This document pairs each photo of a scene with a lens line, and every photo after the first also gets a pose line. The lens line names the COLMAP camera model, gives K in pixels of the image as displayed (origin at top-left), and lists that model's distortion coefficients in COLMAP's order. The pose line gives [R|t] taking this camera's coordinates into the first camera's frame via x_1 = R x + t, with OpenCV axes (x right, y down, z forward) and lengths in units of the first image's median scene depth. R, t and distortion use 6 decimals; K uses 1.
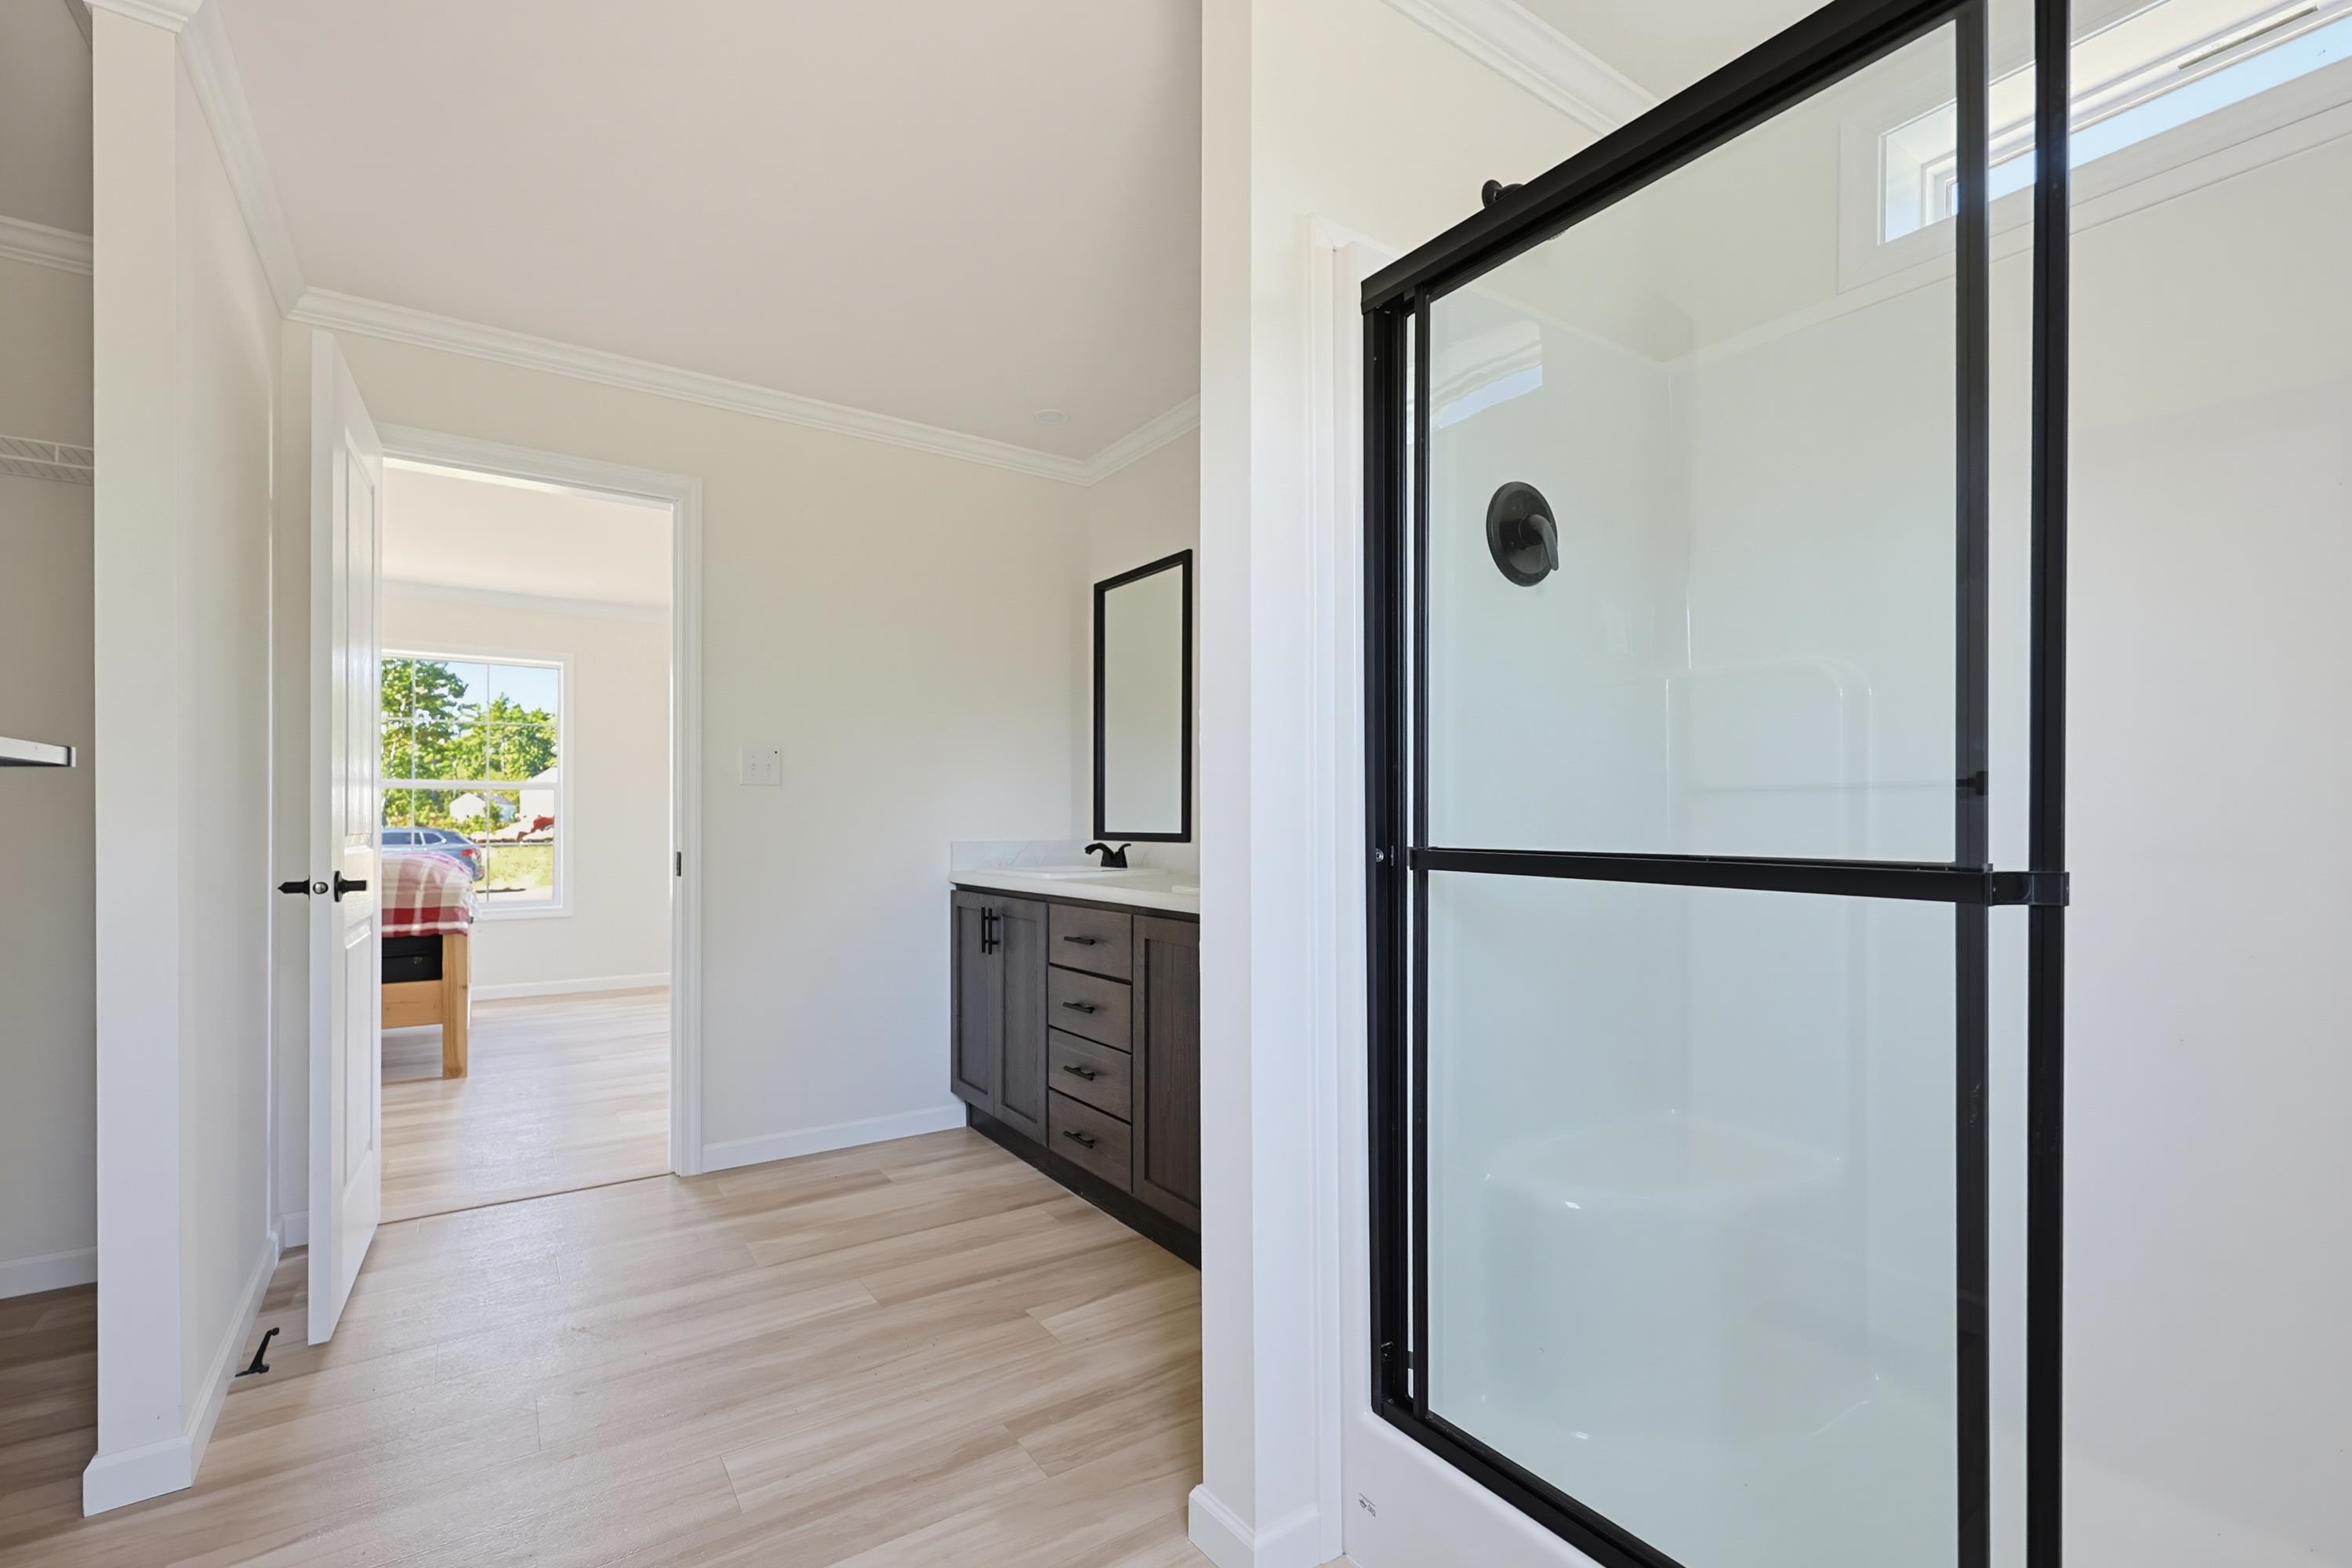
lens RADIAL K [[1019.7, 0, 1168.3], [0, 1019.7, 790.7], [0, 0, 1]] dist [0.004675, 0.000503]
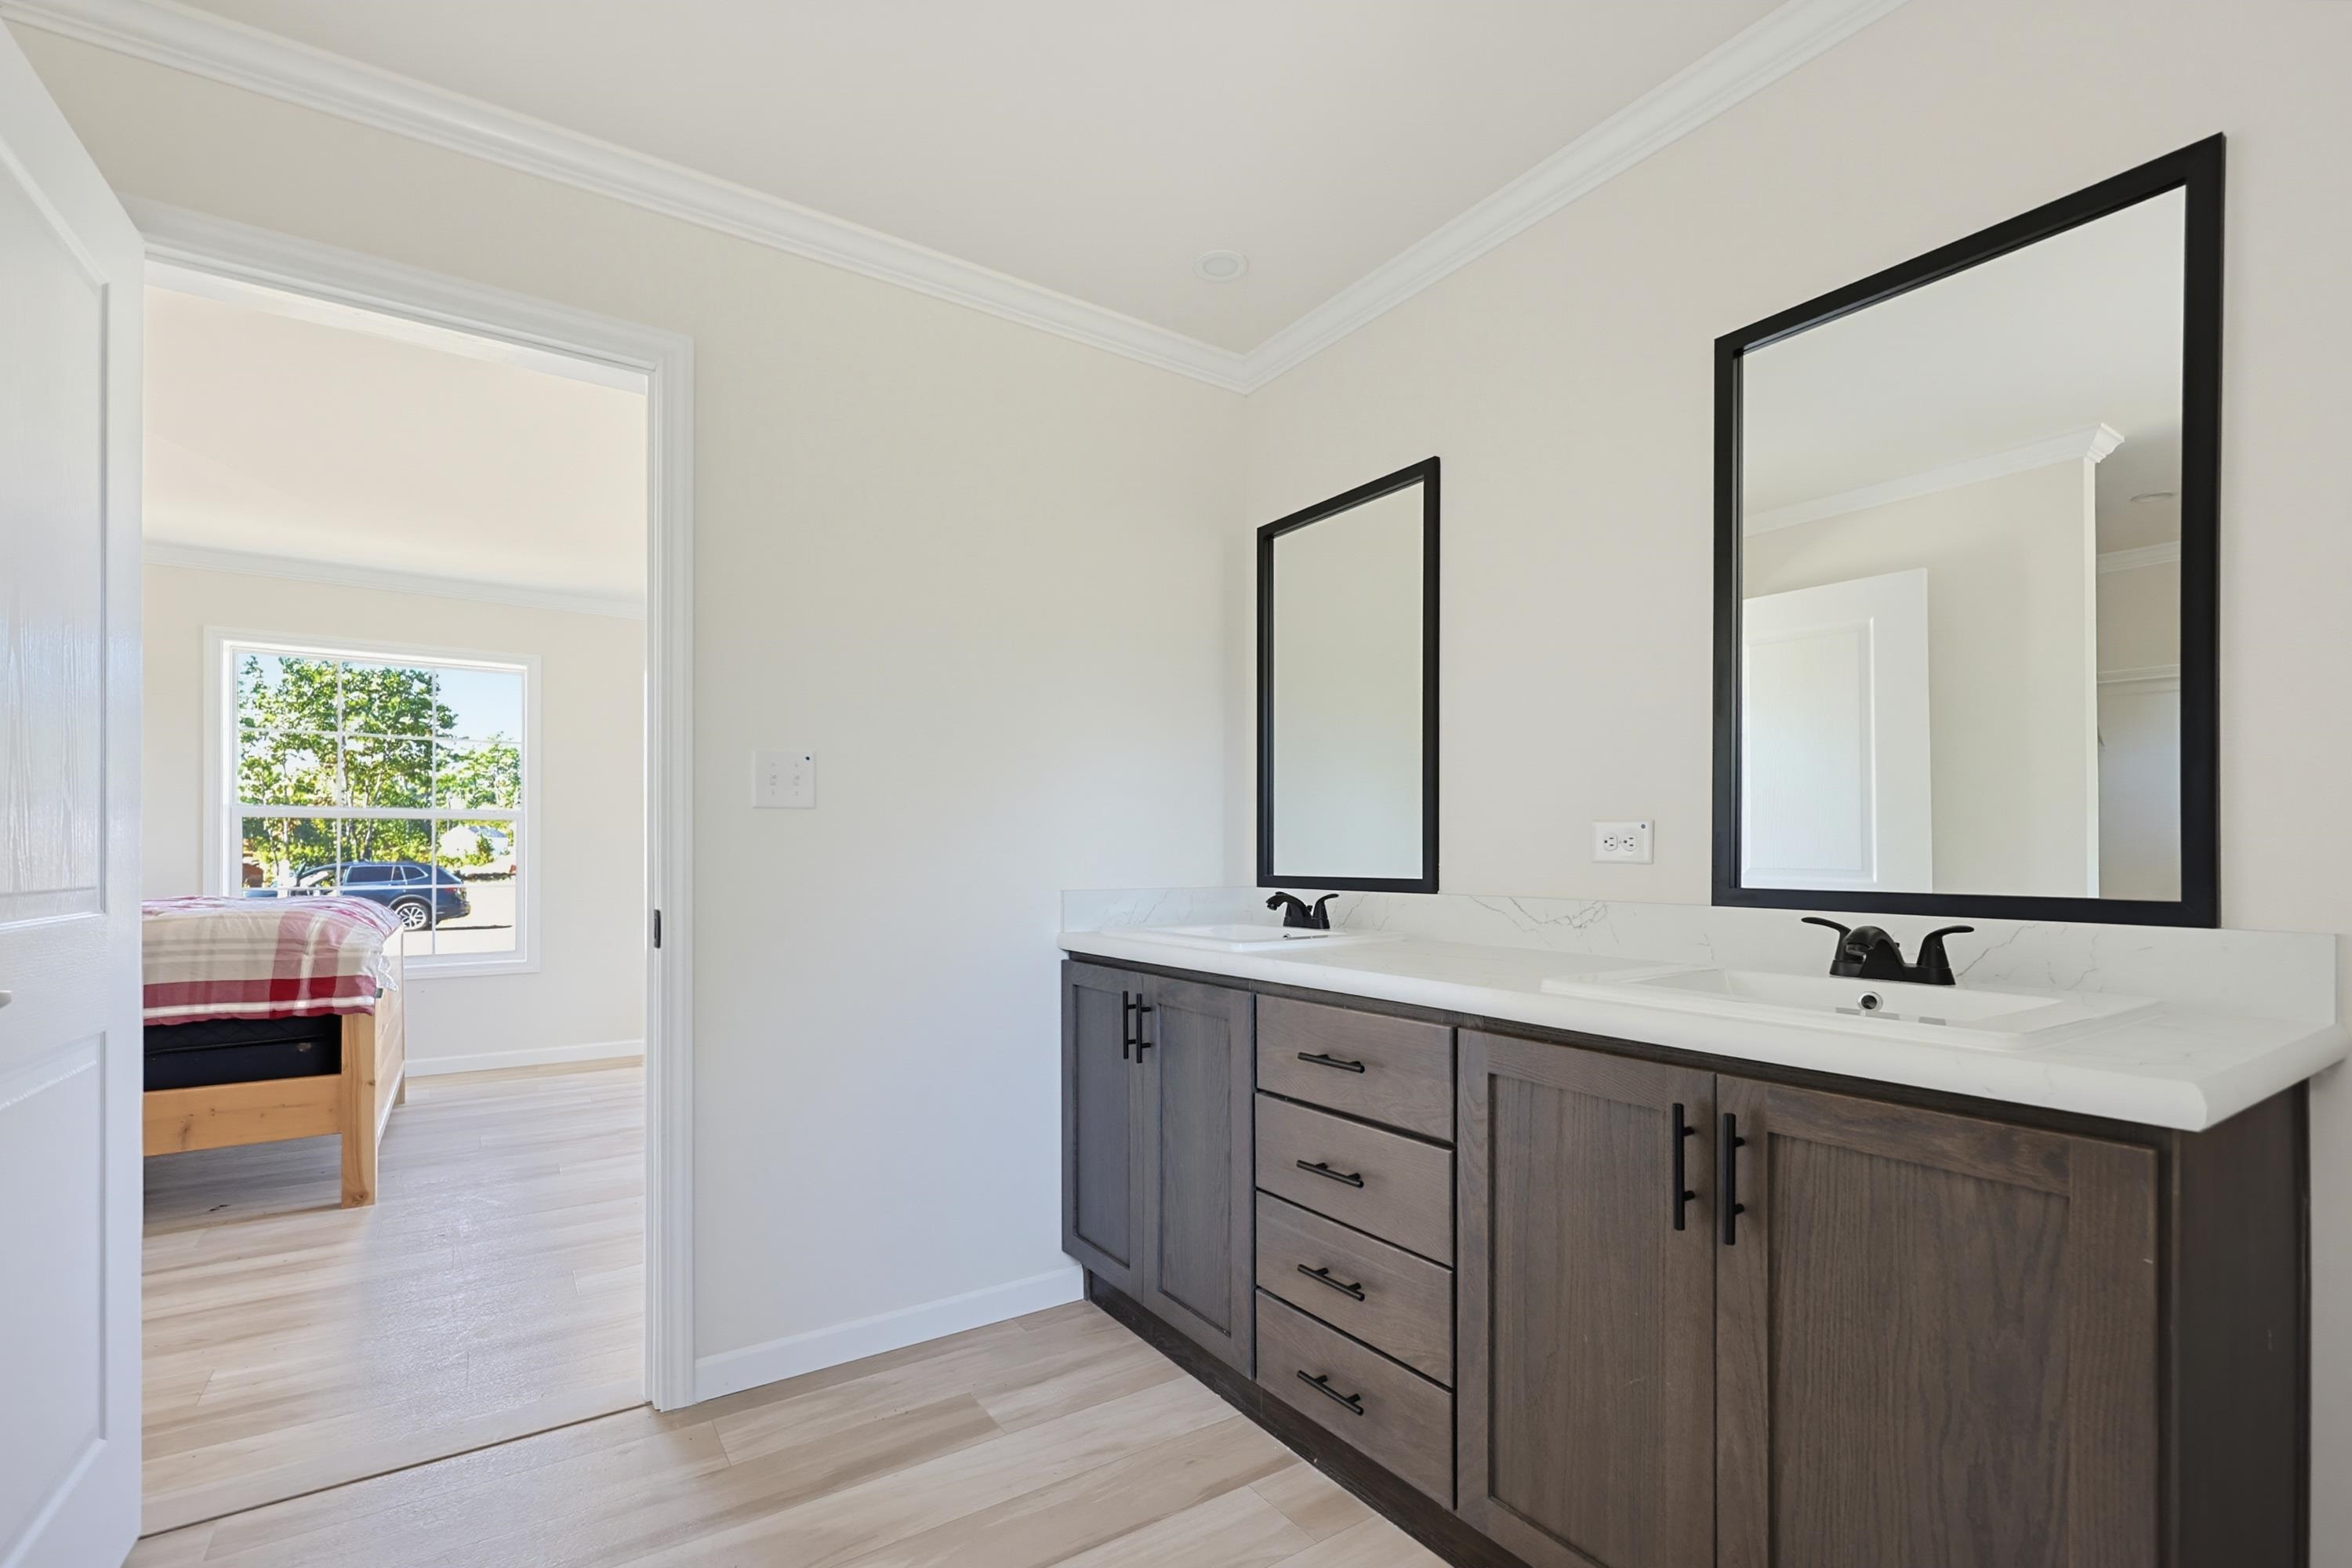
lens RADIAL K [[1027.3, 0, 1235.9], [0, 1027.3, 828.9], [0, 0, 1]] dist [0.000302, -0.000015]
pose [[0.998785, -0.000089, 0.049276, -0.141554], [-0.000154, 0.999988, 0.004911, 0.004959], [-0.049276, -0.004913, 0.998773, 0.324379]]
